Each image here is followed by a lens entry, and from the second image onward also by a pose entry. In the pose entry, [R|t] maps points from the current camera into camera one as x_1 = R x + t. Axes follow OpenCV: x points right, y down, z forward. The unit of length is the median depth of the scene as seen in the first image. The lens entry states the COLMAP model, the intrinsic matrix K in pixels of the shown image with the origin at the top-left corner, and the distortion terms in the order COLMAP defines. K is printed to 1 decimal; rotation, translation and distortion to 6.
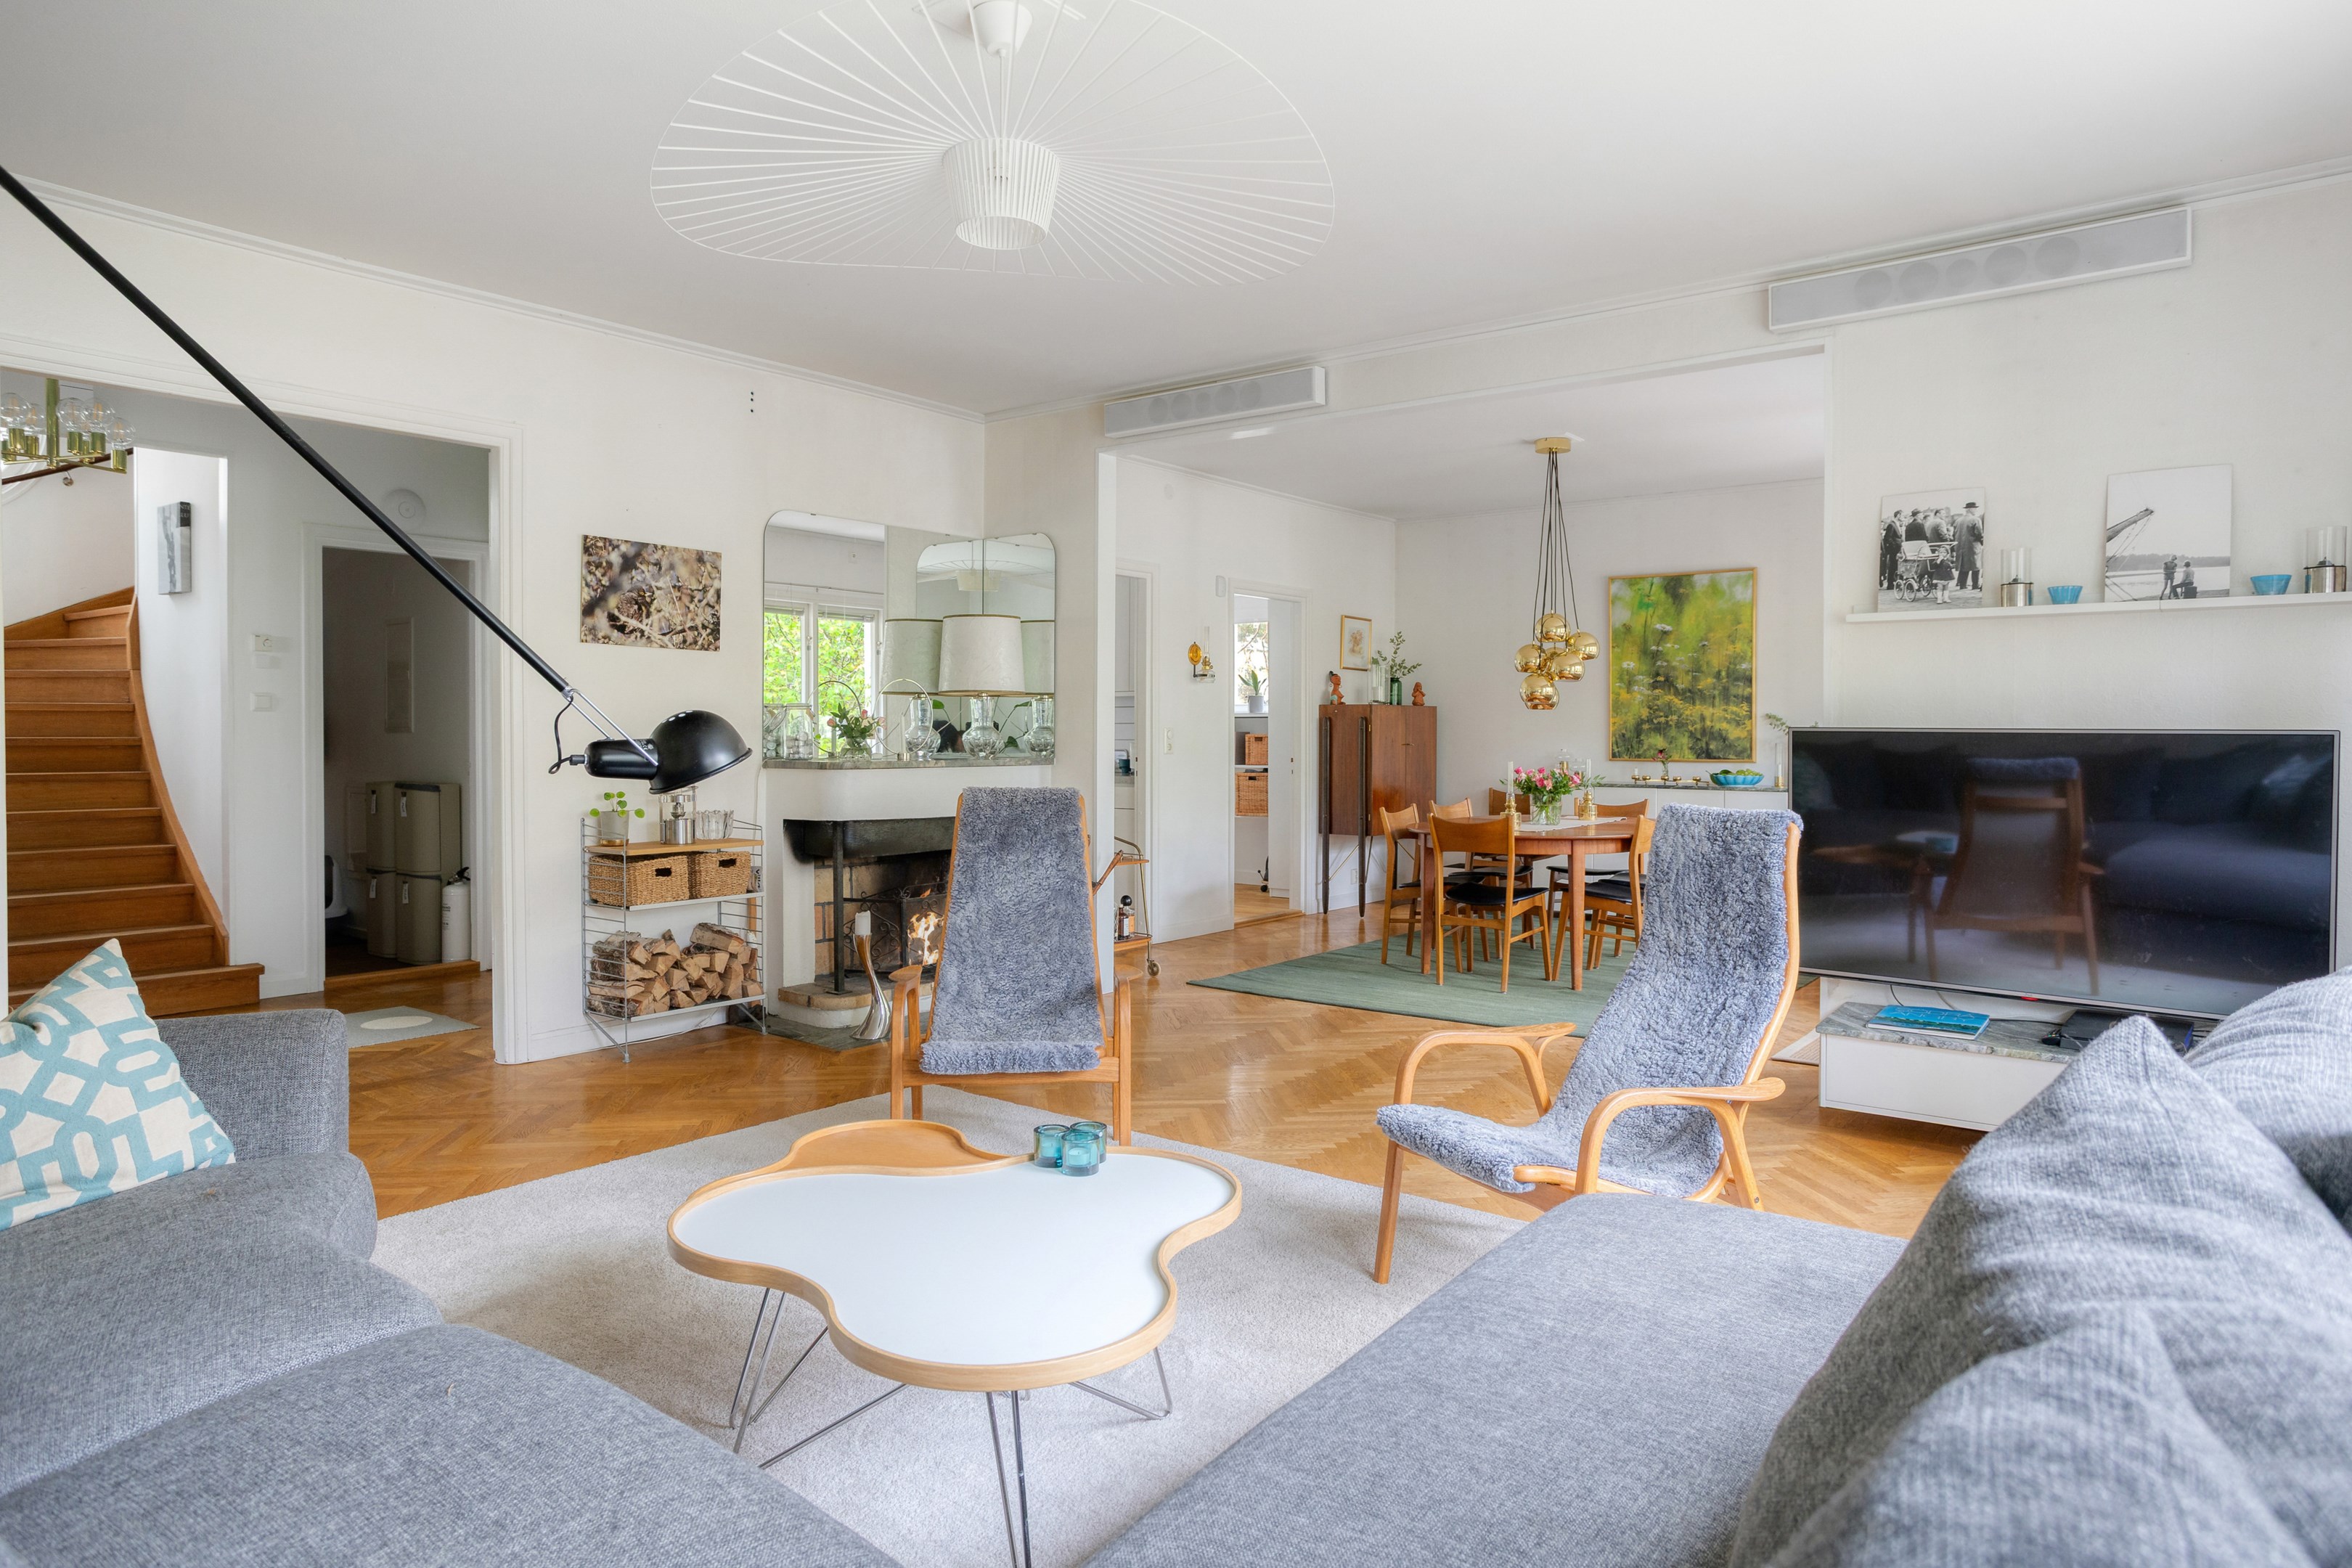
lens RADIAL K [[1454.1, 0, 1185.5], [0, 1454.1, 737.8], [0, 0, 1]] dist [-0.025352, 0.019477]
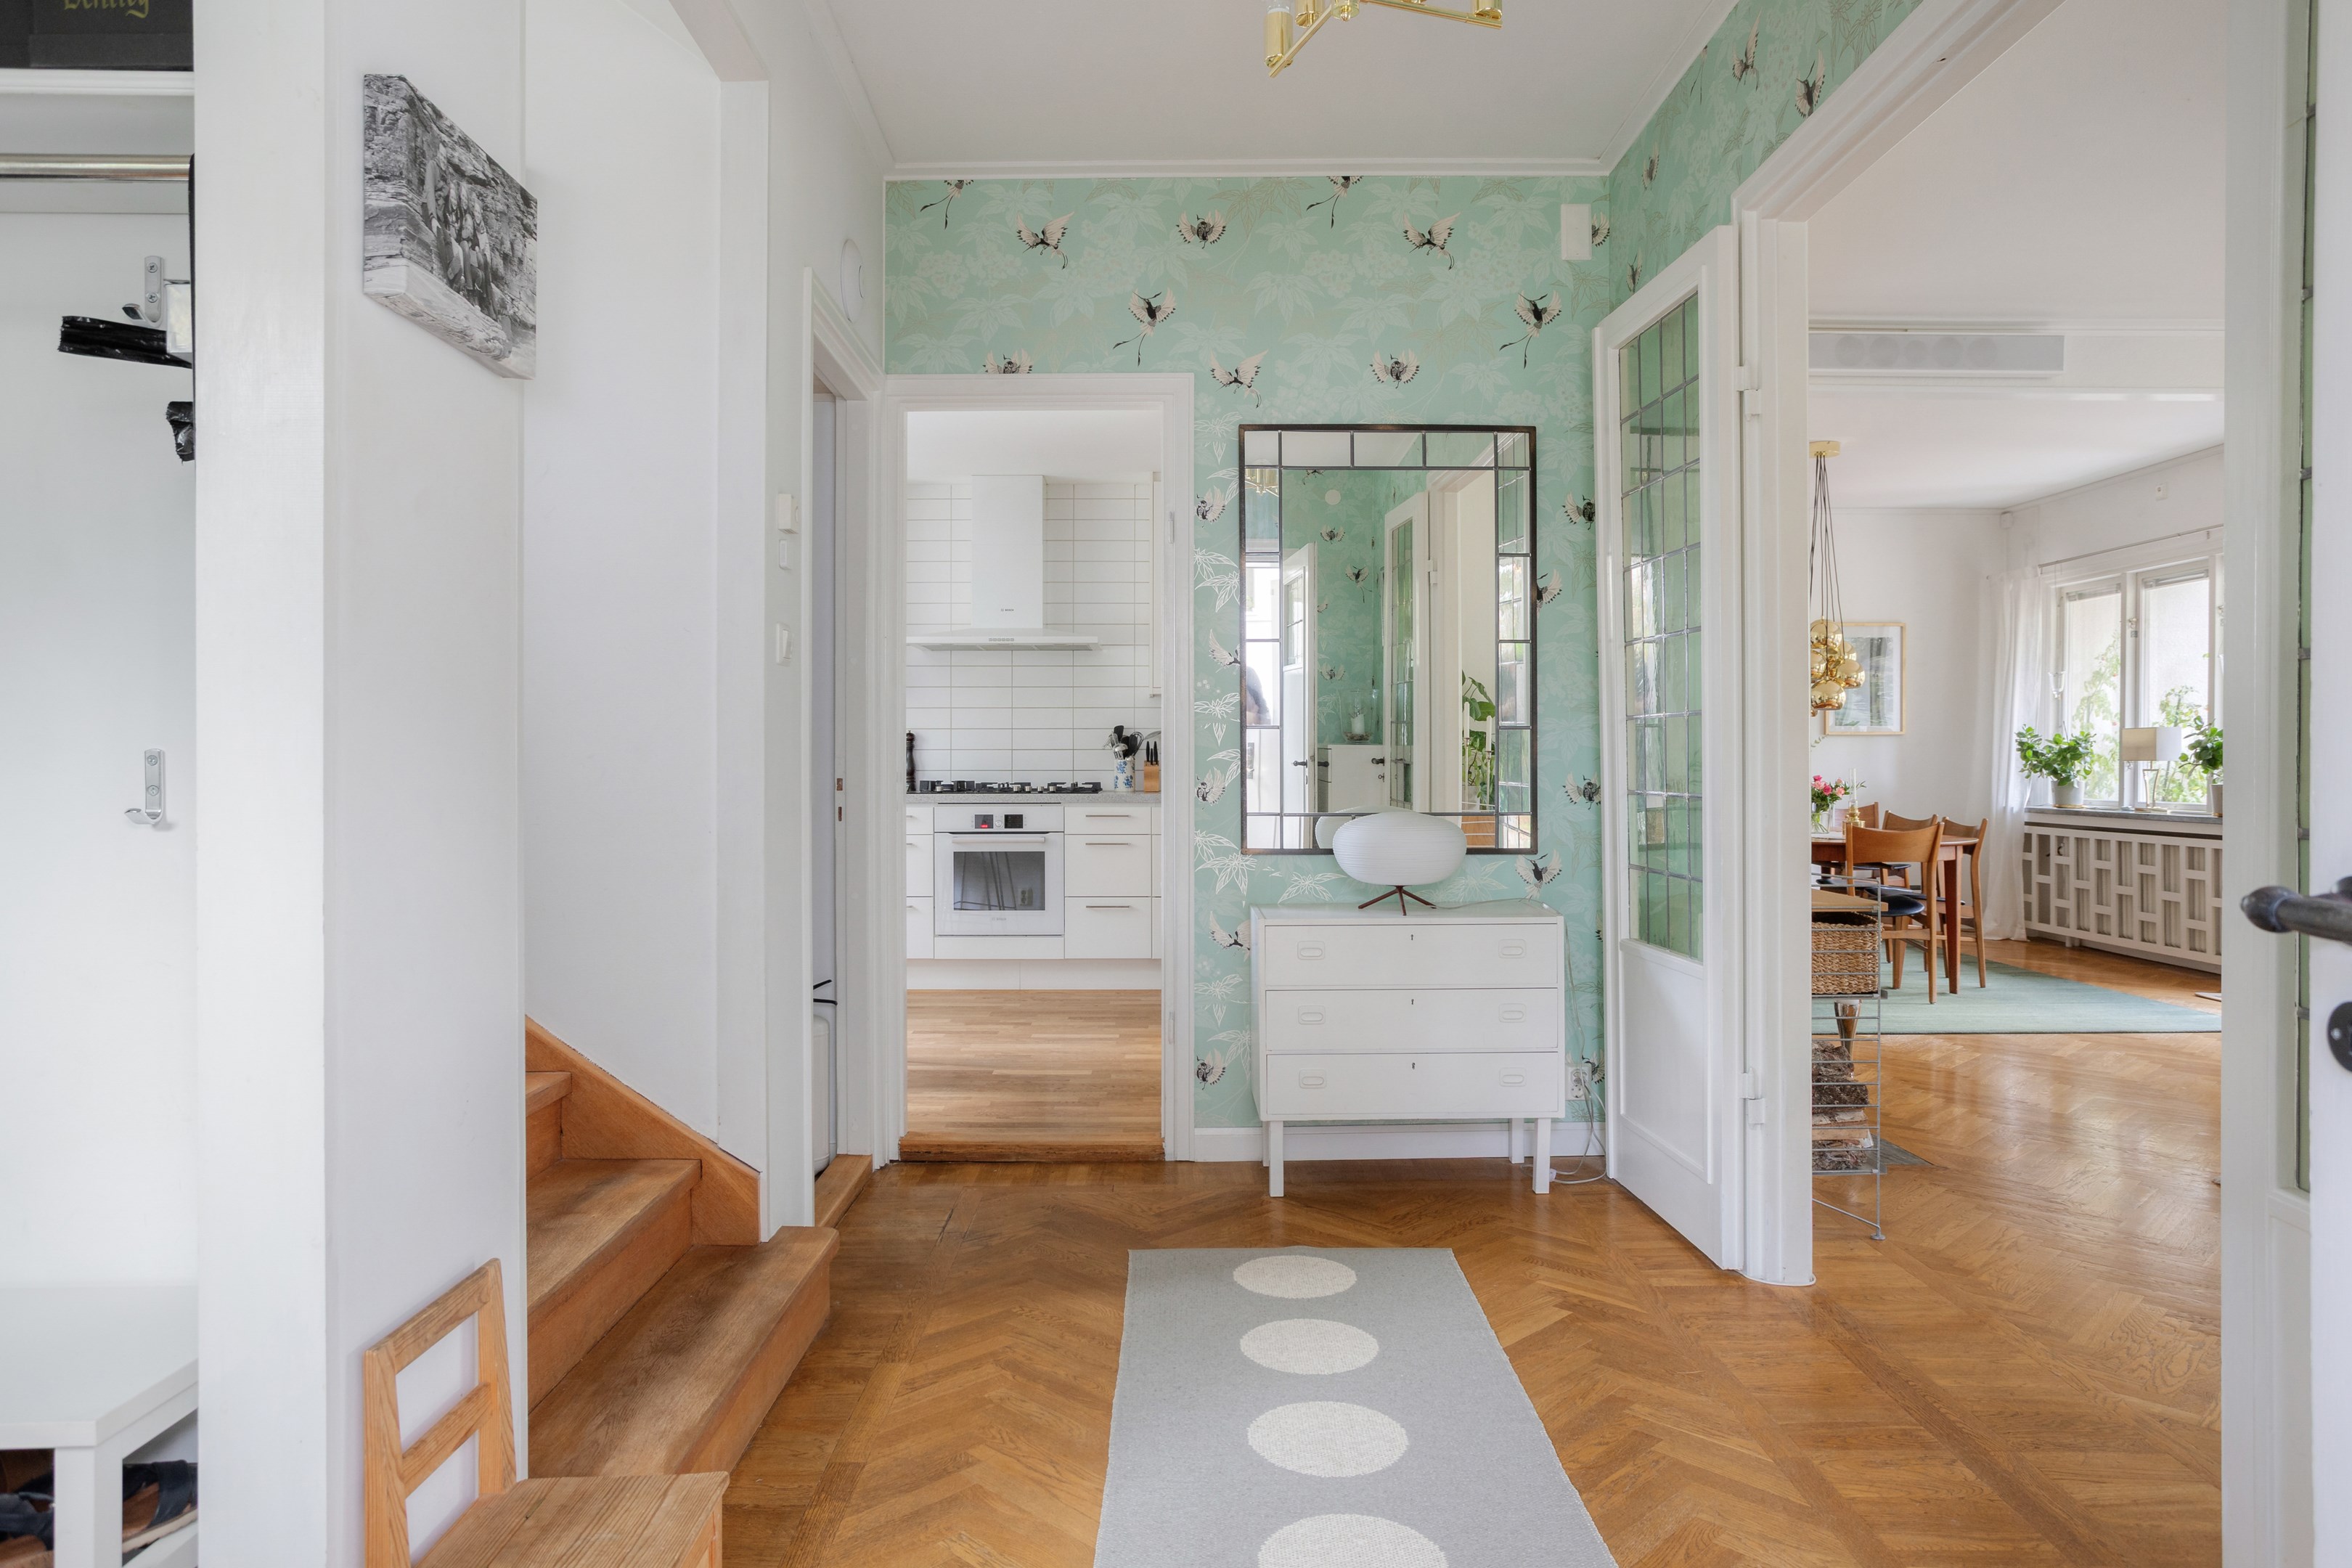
lens RADIAL K [[1511.1, 0, 1181.3], [0, 1511.1, 769.5], [0, 0, 1]] dist [-0.014787, 0.024033]
pose [[0.771734, -0.005446, 0.635923, -0.959775], [0.003297, 0.999984, 0.004563, 0.013521], [-0.635937, -0.001425, 0.771739, 0.628351]]
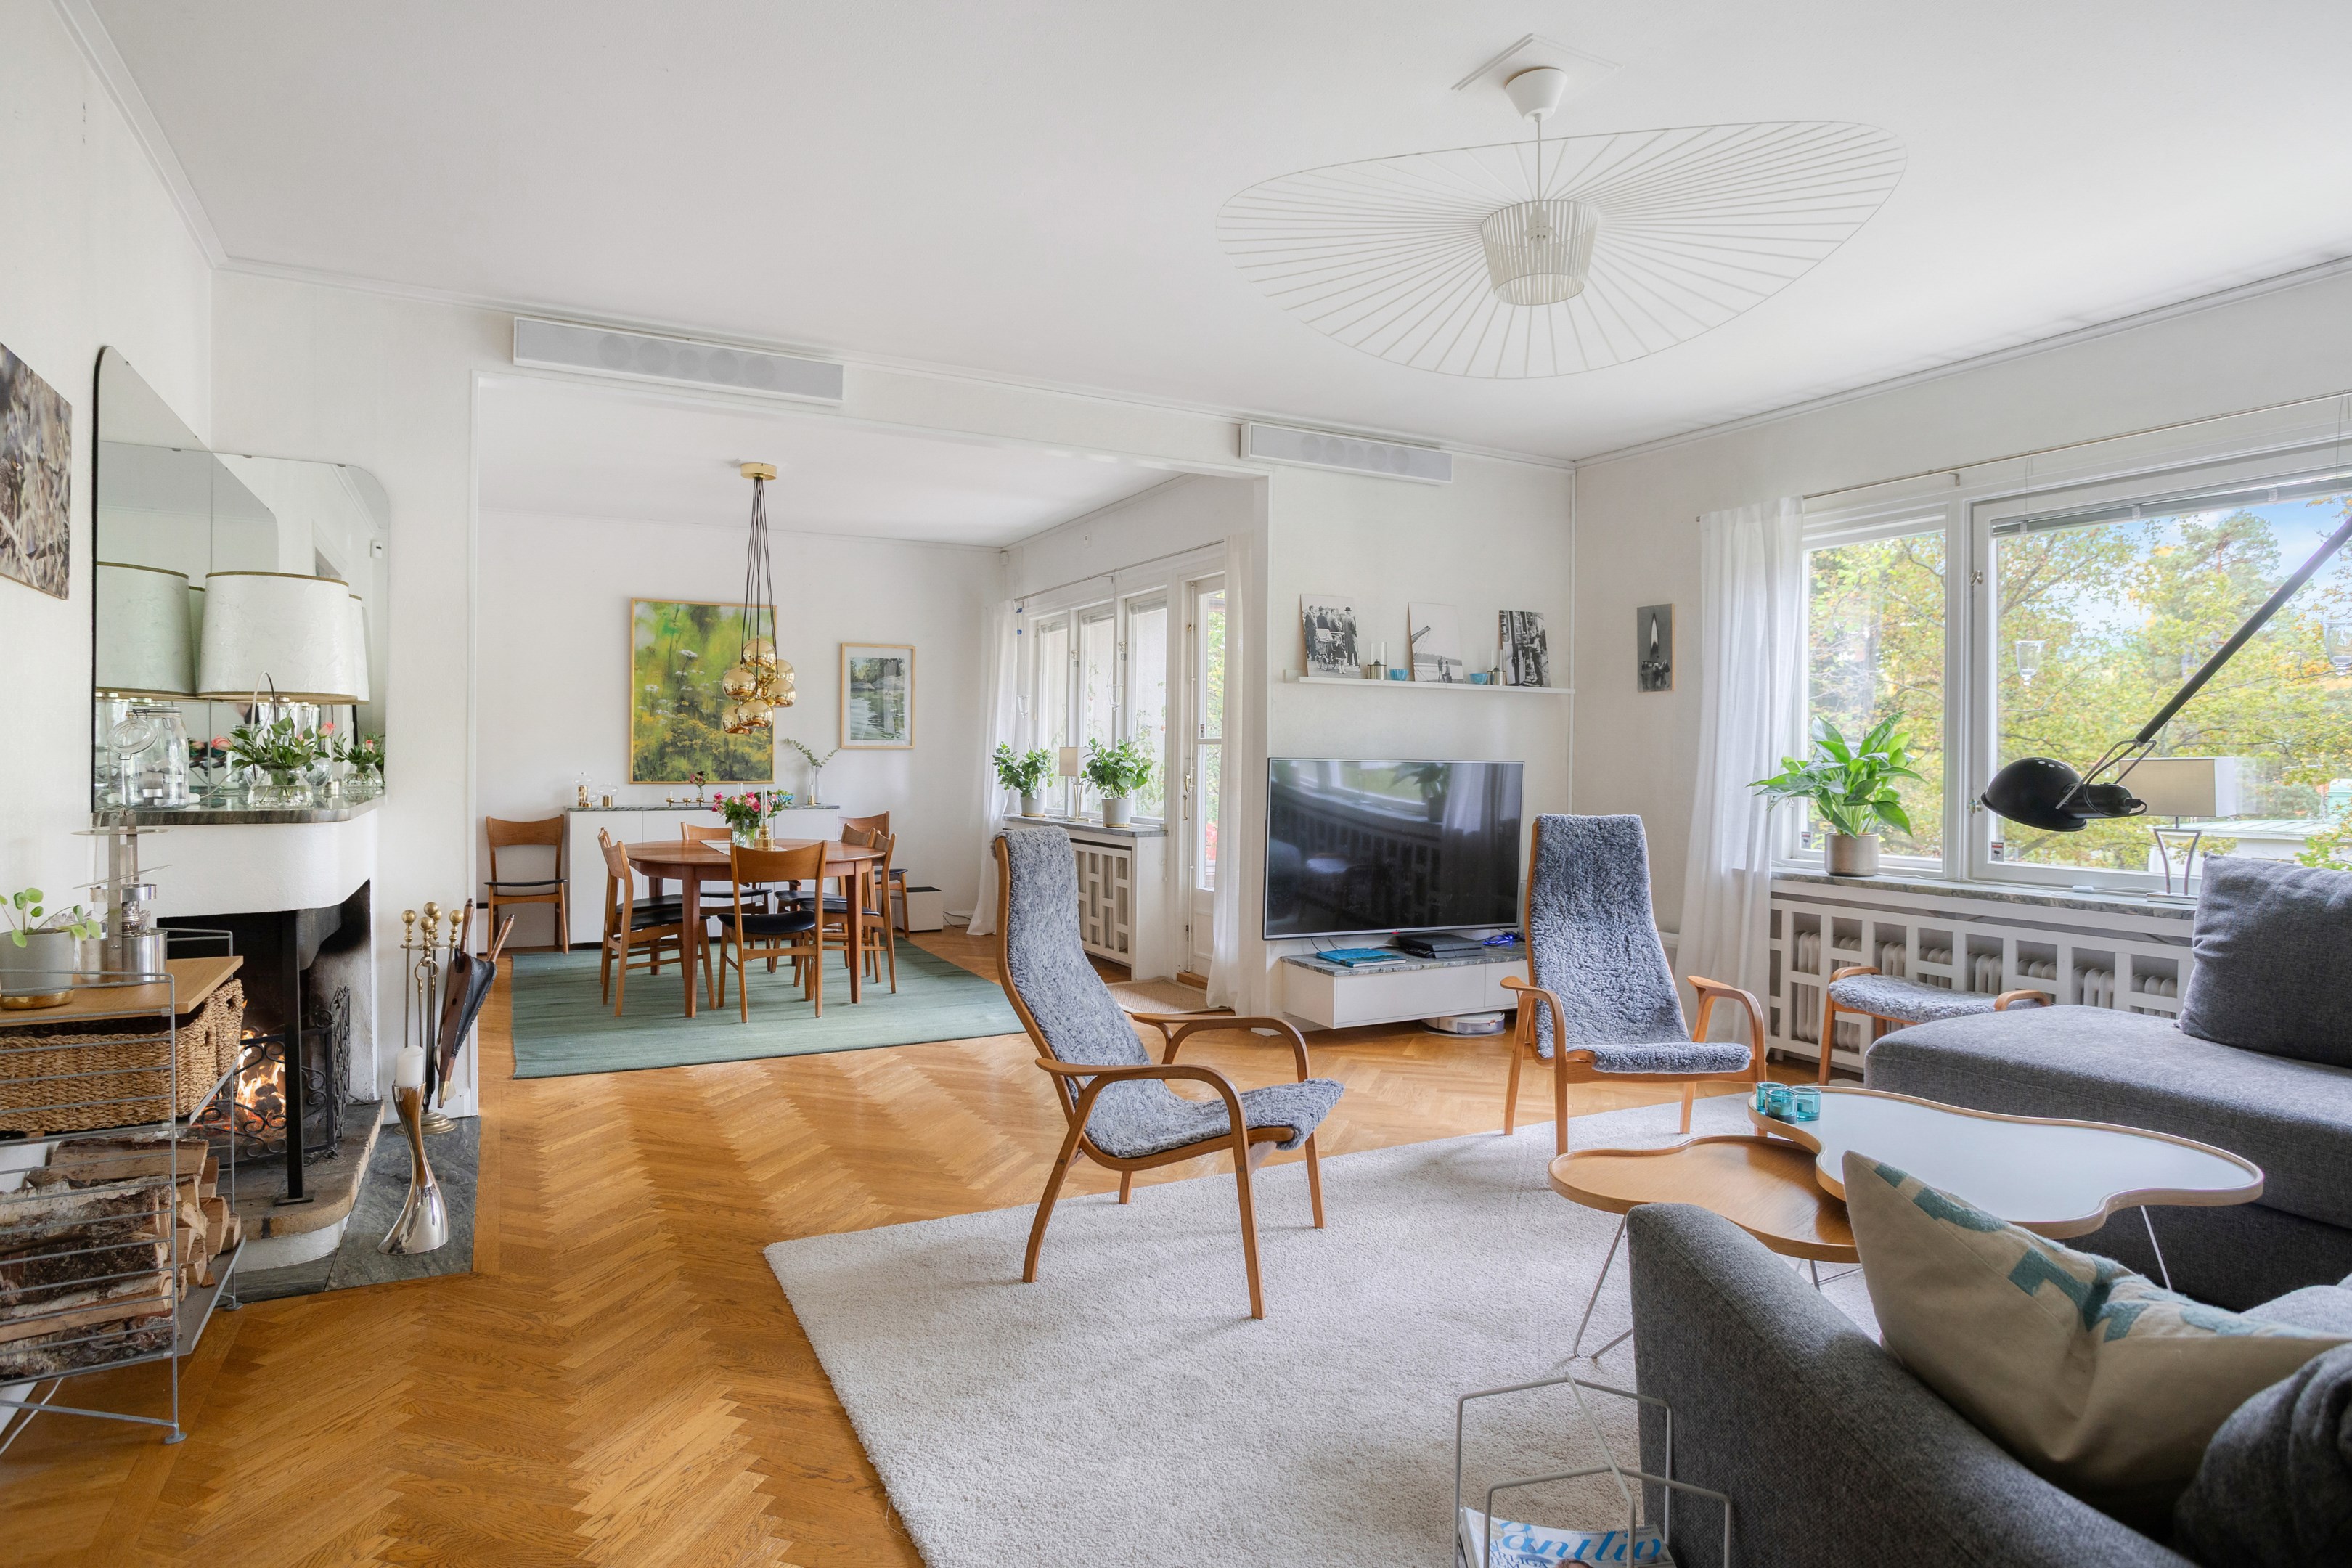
lens RADIAL K [[1321.3, 0, 1190.8], [0, 1321.3, 758.7], [0, 0, 1]] dist [-0.042829, 0.018366]
pose [[0.395441, 0.000007, 0.918492, -0.598610], [-0.003354, 0.999993, 0.001437, -0.006244], [-0.918485, -0.003649, 0.395438, 0.472759]]
